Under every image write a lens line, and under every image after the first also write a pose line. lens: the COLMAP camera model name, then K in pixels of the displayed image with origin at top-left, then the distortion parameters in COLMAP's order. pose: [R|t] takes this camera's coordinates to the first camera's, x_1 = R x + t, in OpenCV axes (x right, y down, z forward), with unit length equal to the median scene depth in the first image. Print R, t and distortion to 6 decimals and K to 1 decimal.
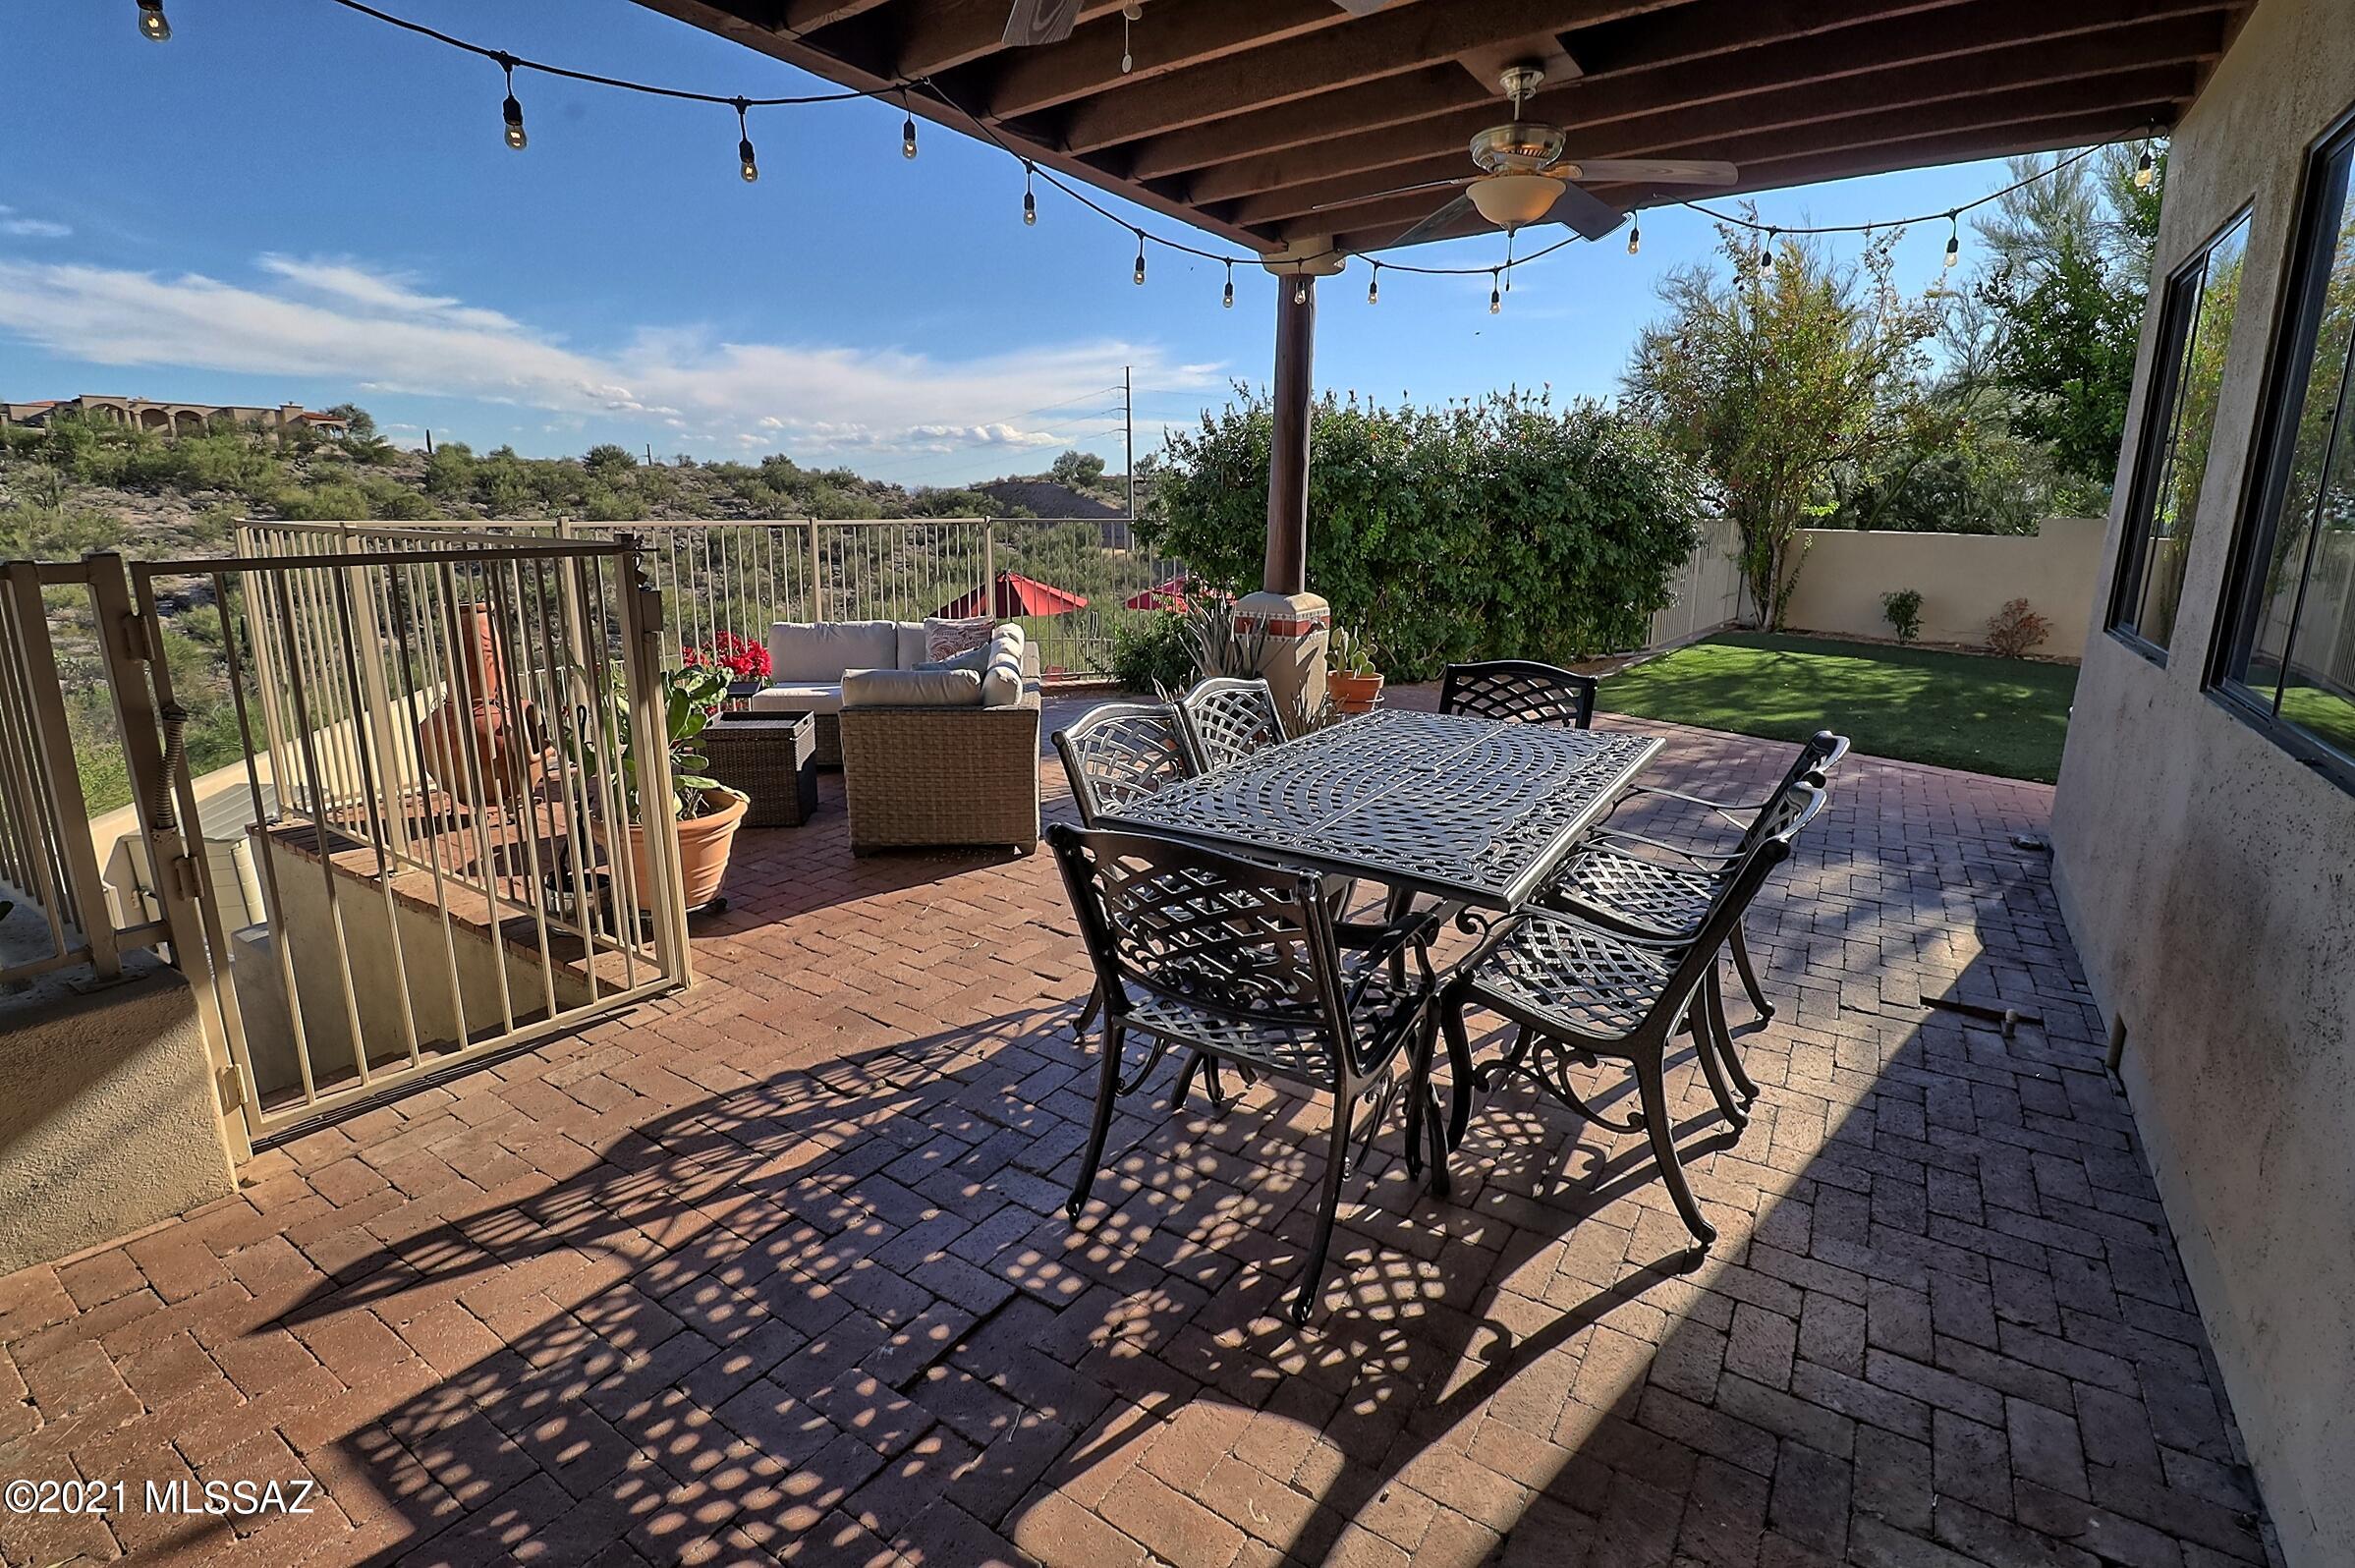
lens RADIAL K [[1079.7, 0, 1197.0], [0, 1079.7, 768.5], [0, 0, 1]] dist [-0.031449, -0.003277]
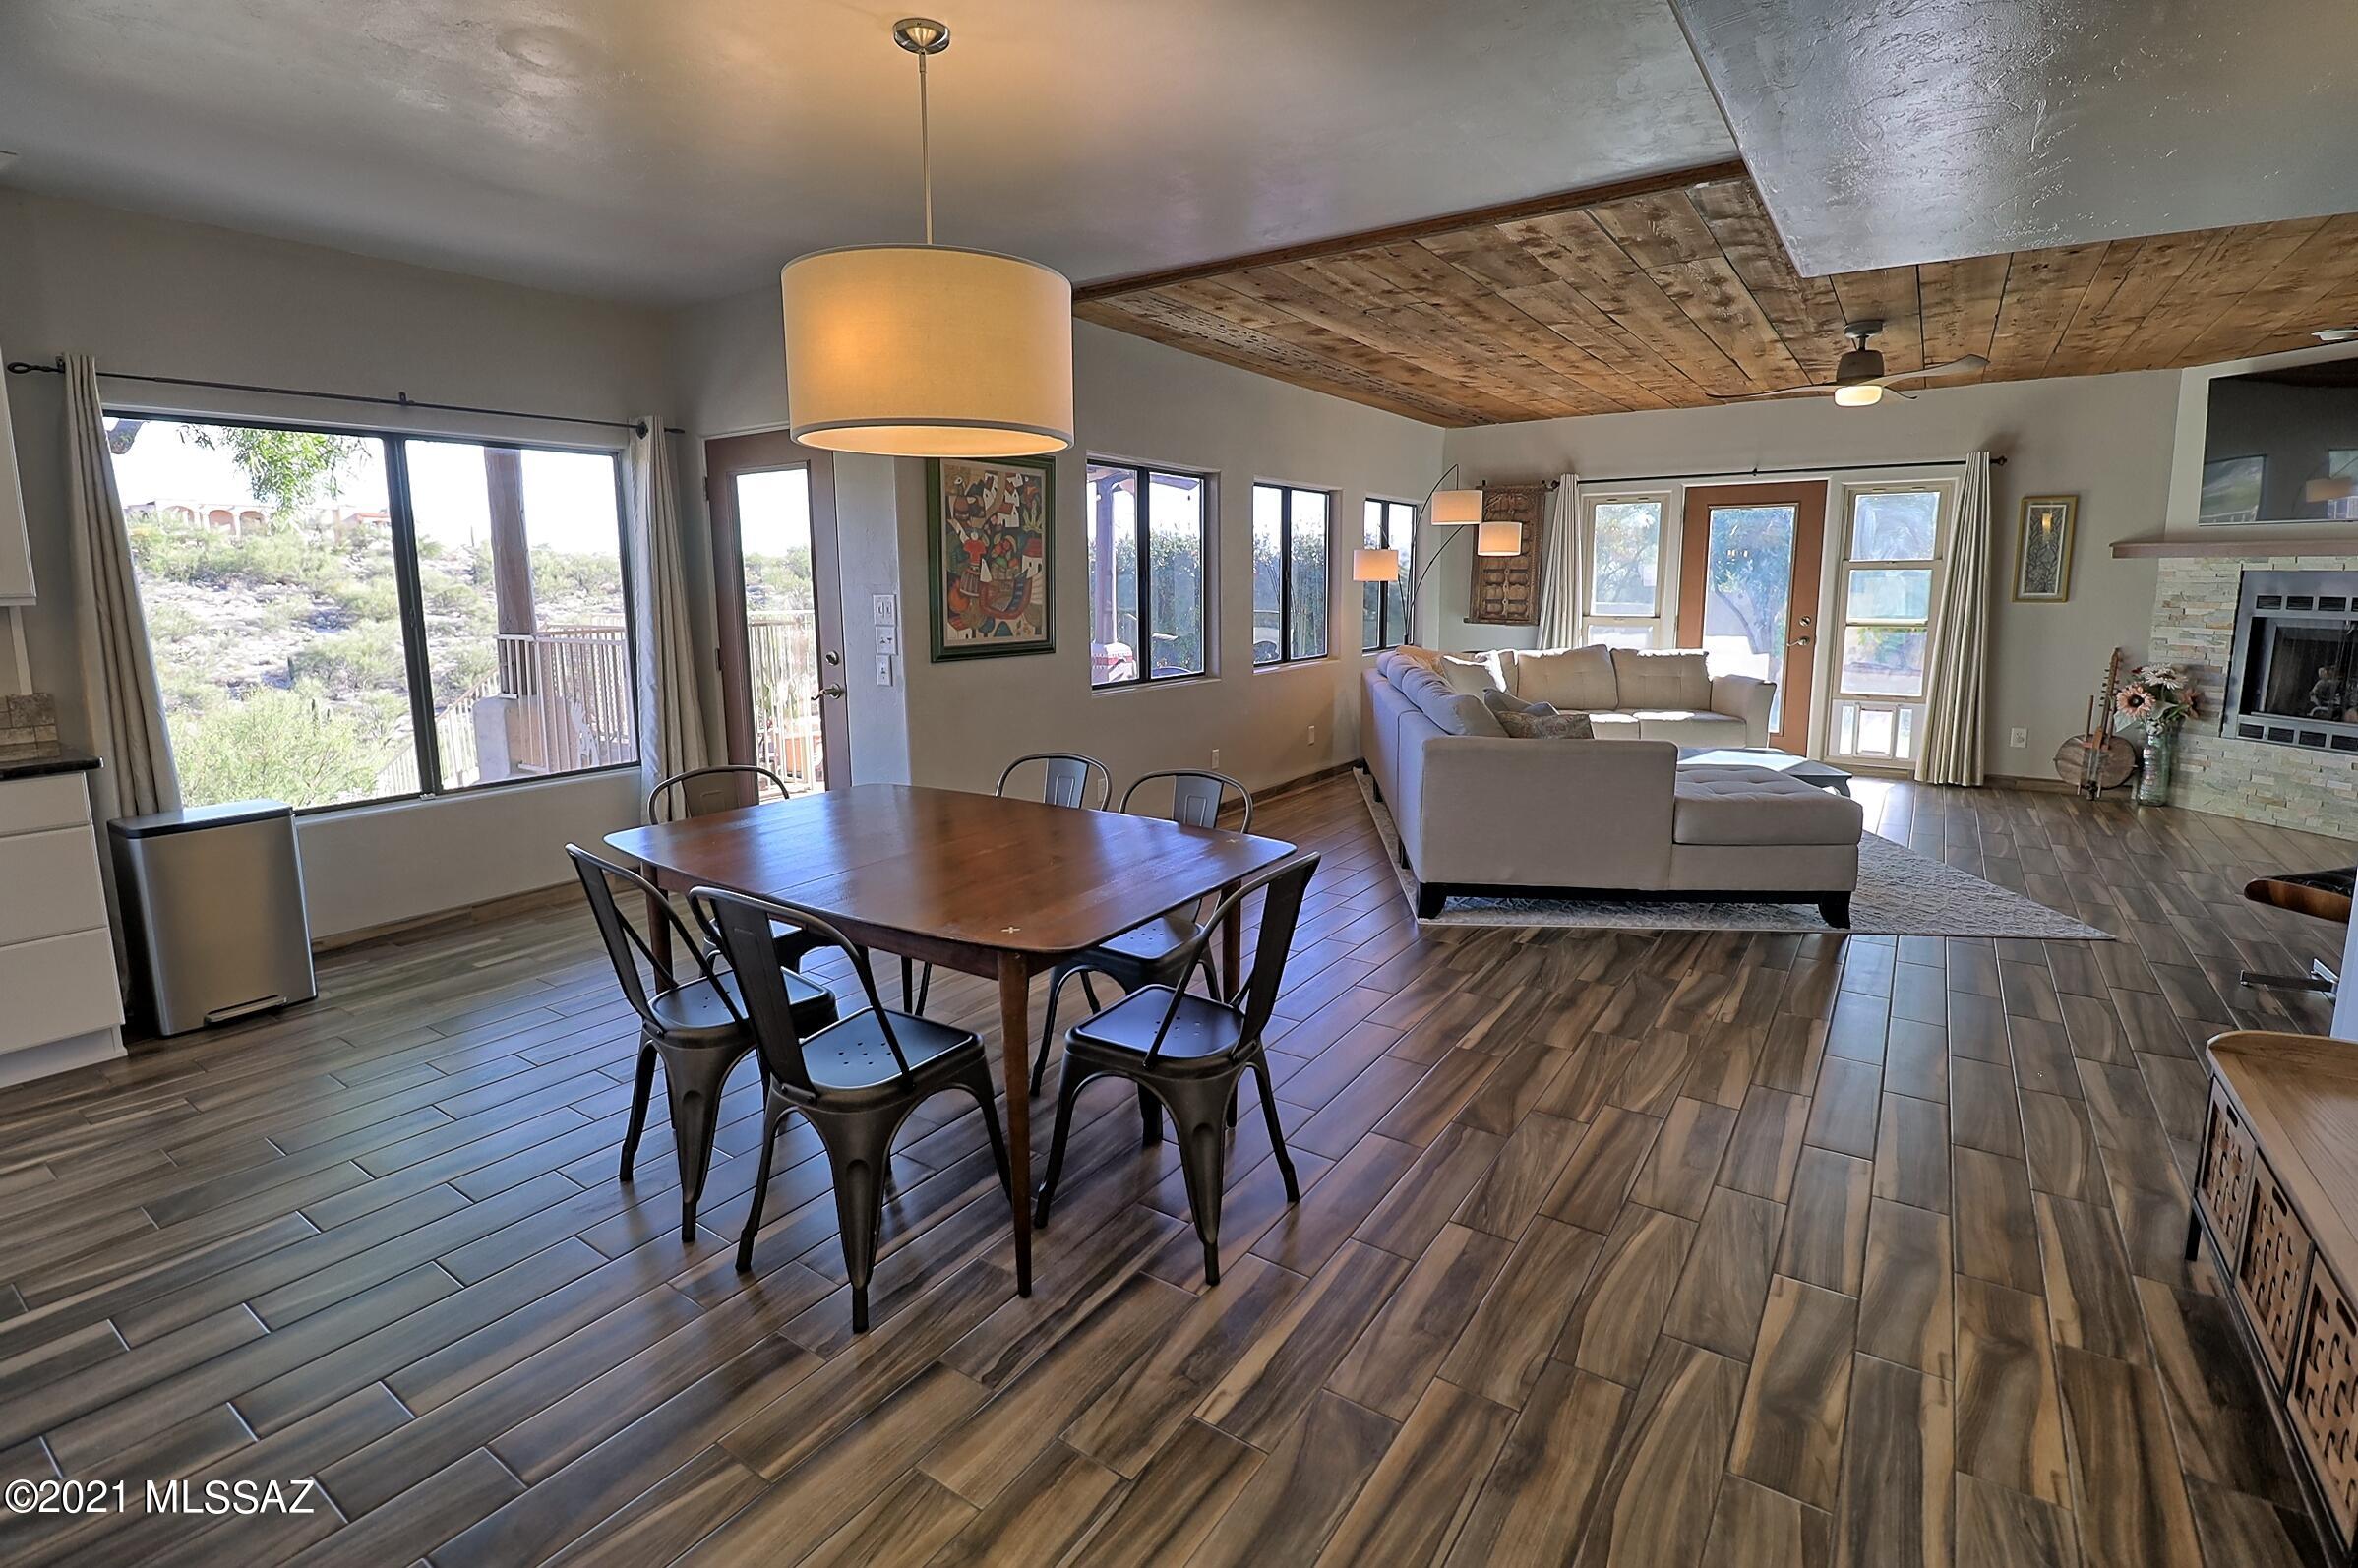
lens RADIAL K [[1081.1, 0, 1190.5], [0, 1081.1, 772.3], [0, 0, 1]] dist [-0.031449, -0.003277]
pose [[0.999696, -0.015473, -0.019206, 0.015010], [0.014185, 0.997754, -0.065458, 0.010515], [0.020176, 0.065166, 0.997670, -0.048332]]
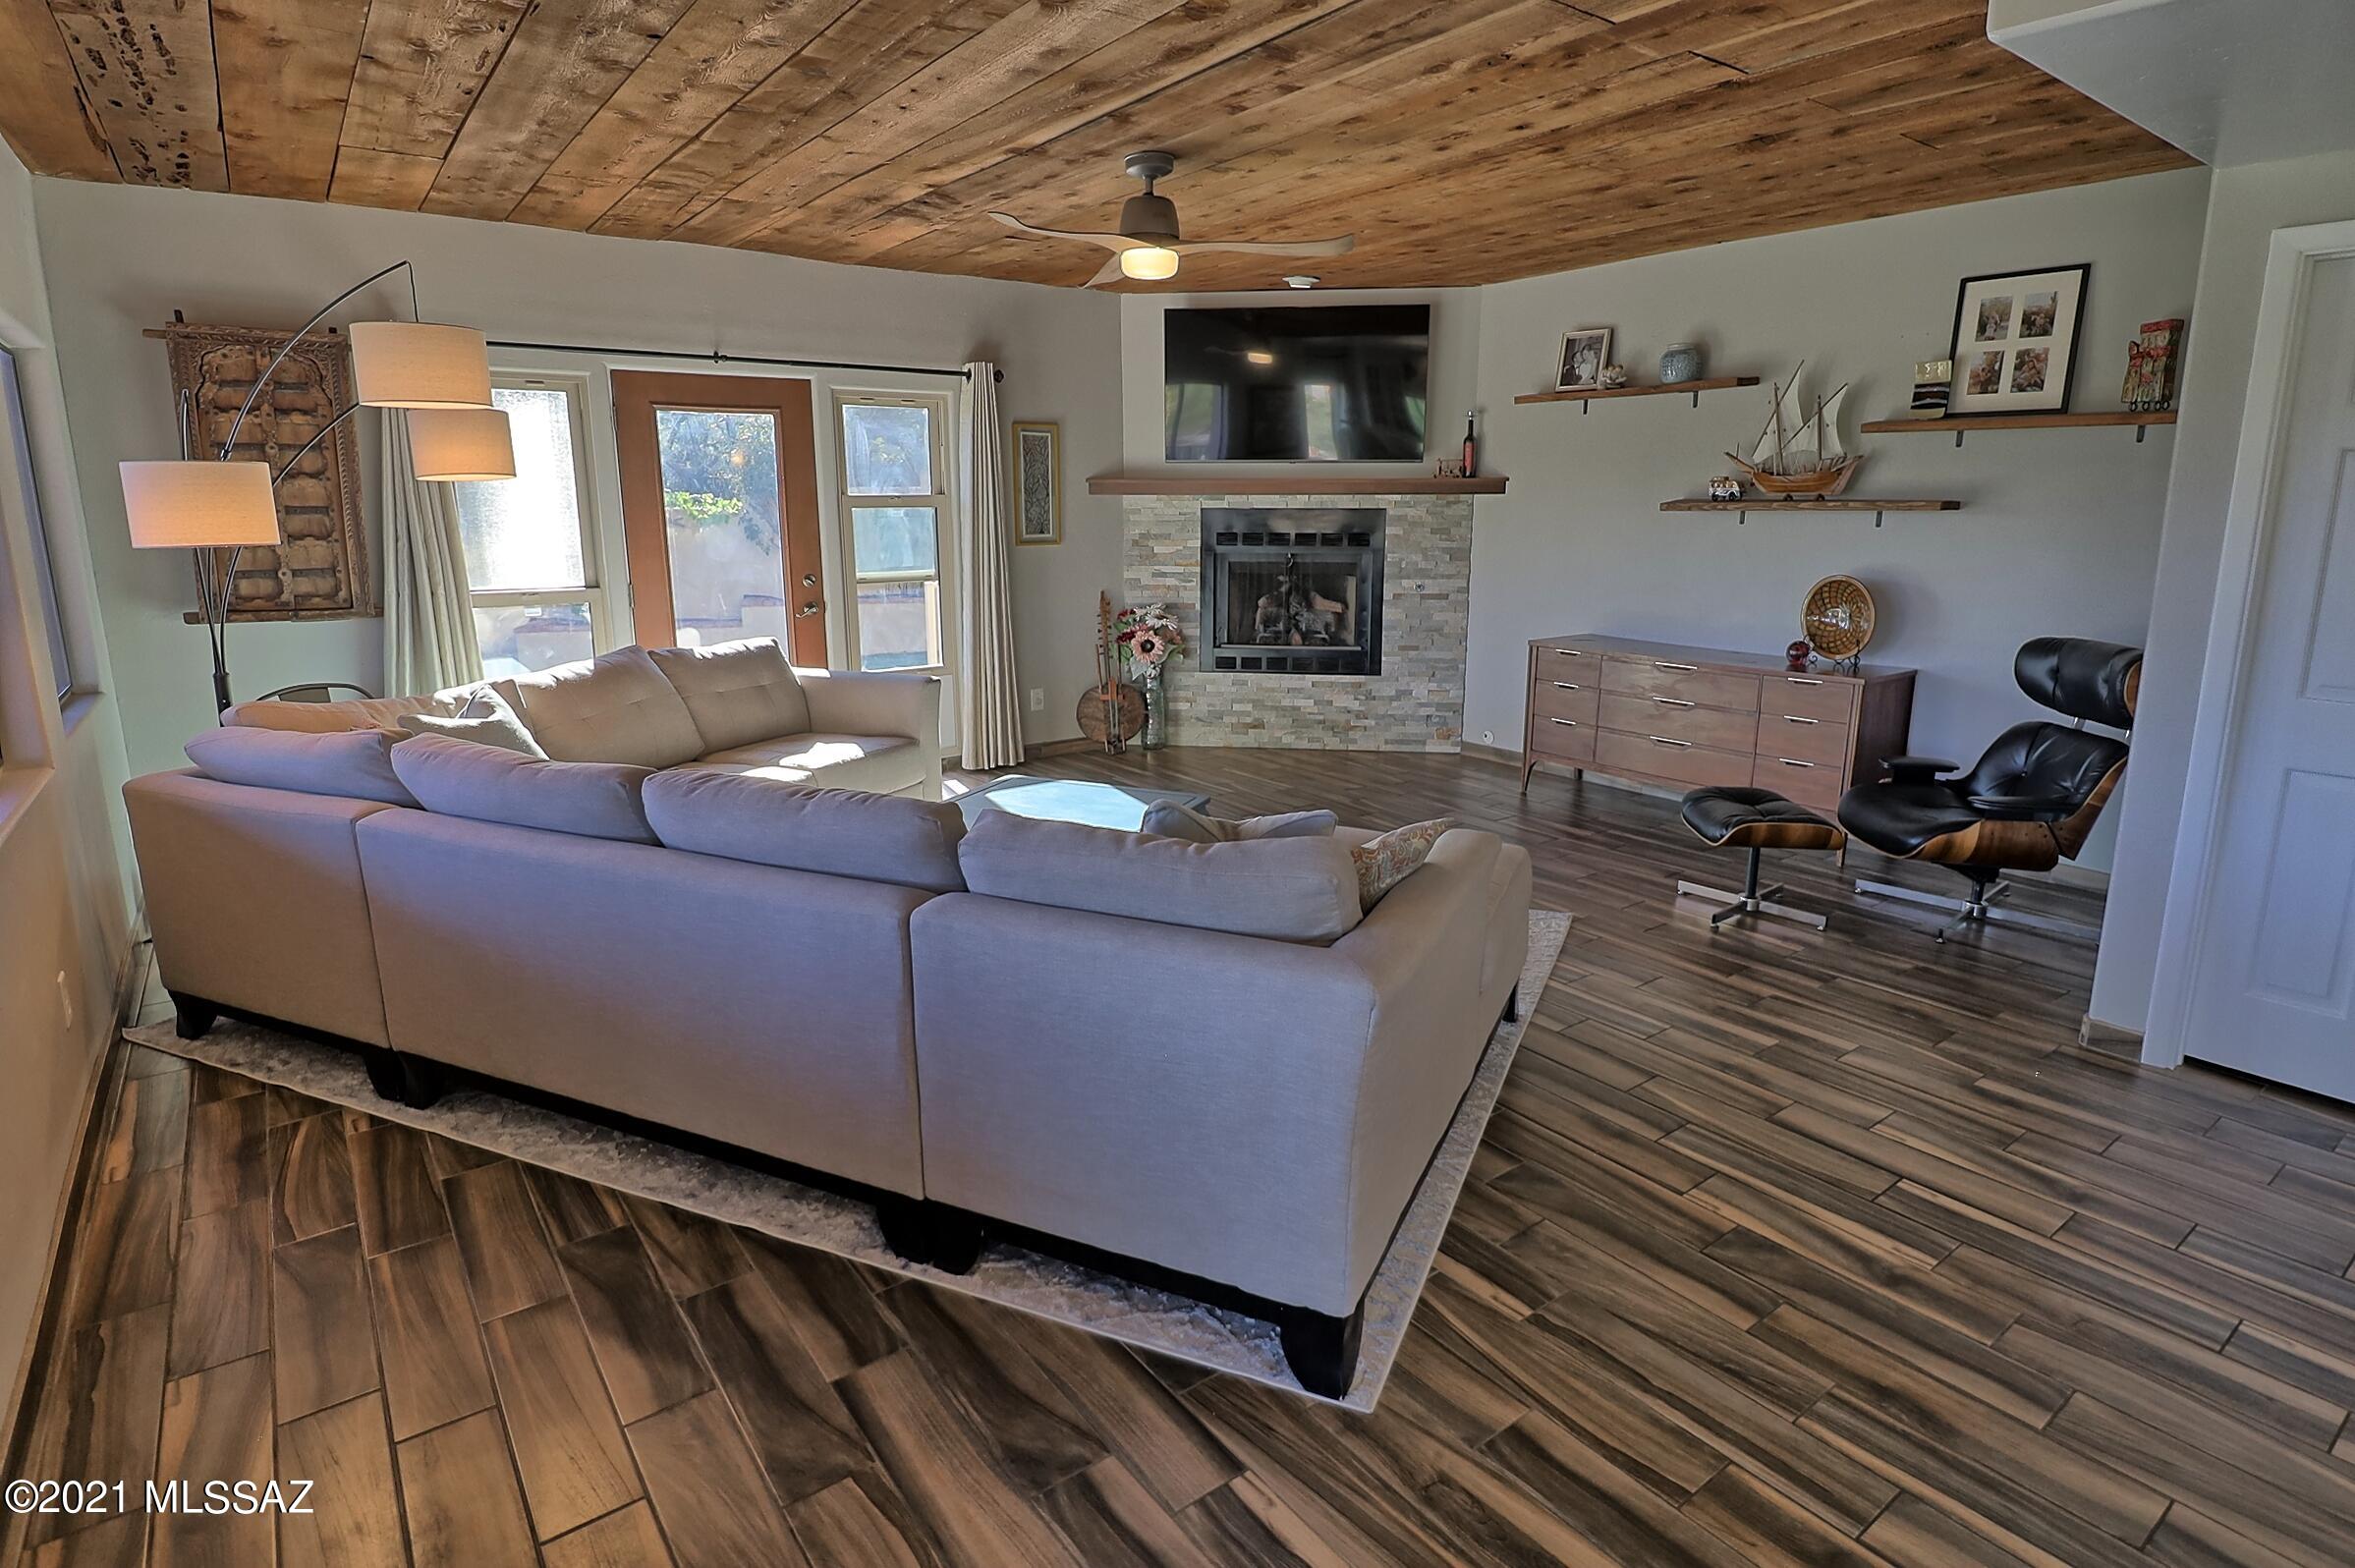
lens RADIAL K [[1197.5, 0, 1186.0], [0, 1197.5, 767.9], [0, 0, 1]] dist [-0.014241, -0.000708]
pose [[0.336896, -0.215408, 0.916570, -0.150985], [0.225770, 0.963559, 0.143467, -0.193110], [-0.914073, 0.158601, 0.373252, 0.693121]]
